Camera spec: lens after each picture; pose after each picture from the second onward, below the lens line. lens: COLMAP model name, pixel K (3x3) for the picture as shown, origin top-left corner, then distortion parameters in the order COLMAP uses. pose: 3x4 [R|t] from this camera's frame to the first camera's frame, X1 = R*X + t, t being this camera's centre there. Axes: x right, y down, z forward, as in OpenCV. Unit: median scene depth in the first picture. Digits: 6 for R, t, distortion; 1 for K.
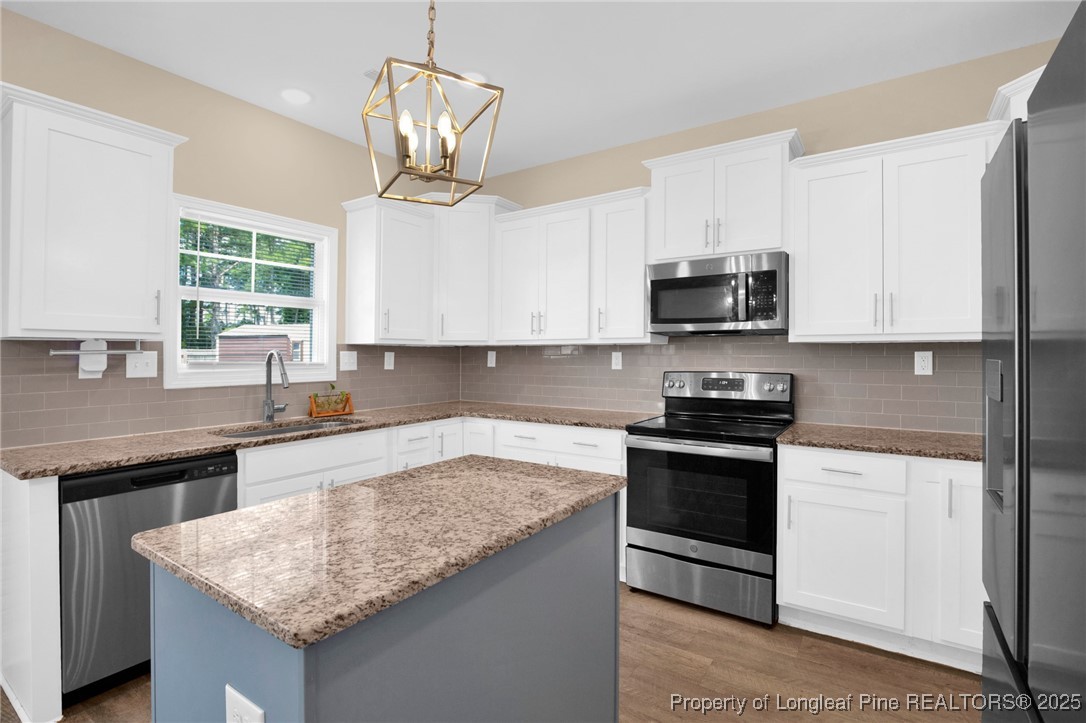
lens RADIAL K [[520.3, 0, 542.0], [0, 520.3, 355.5], [0, 0, 1]] dist [-0.015589, -0.000391]
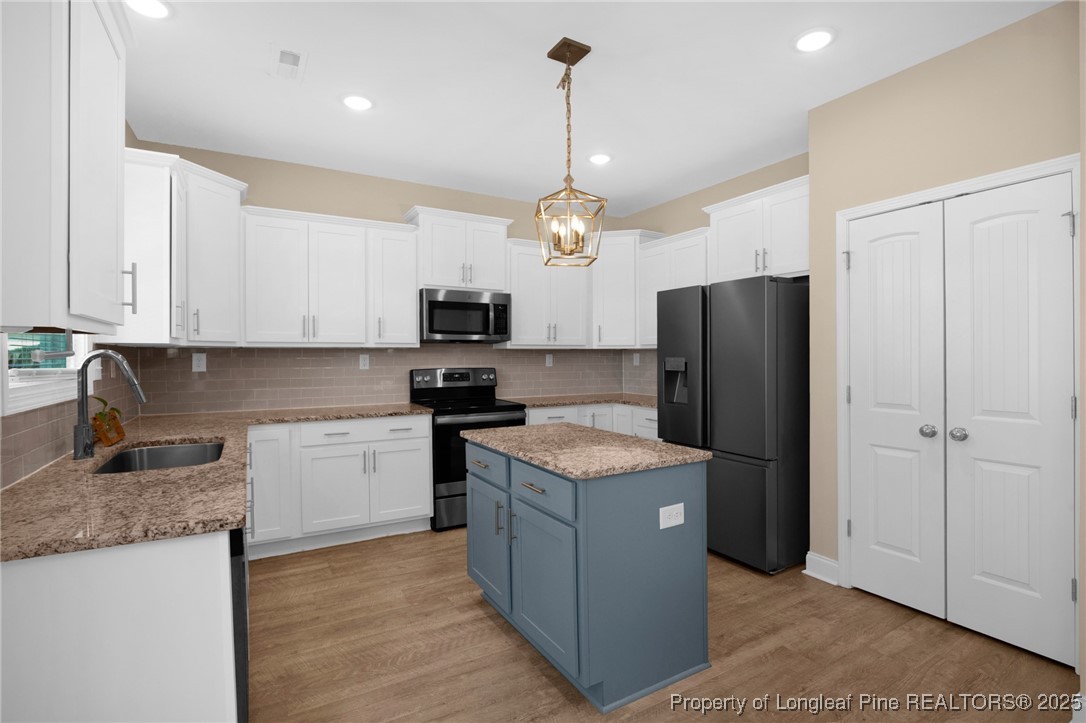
lens RADIAL K [[520.3, 0, 545.6], [0, 520.3, 363.2], [0, 0, 1]] dist [-0.015589, -0.000391]
pose [[0.435950, -0.013245, 0.899873, -0.857034], [0.005759, 0.999912, 0.011928, 0.001171], [-0.899952, -0.000017, 0.435988, 0.154539]]
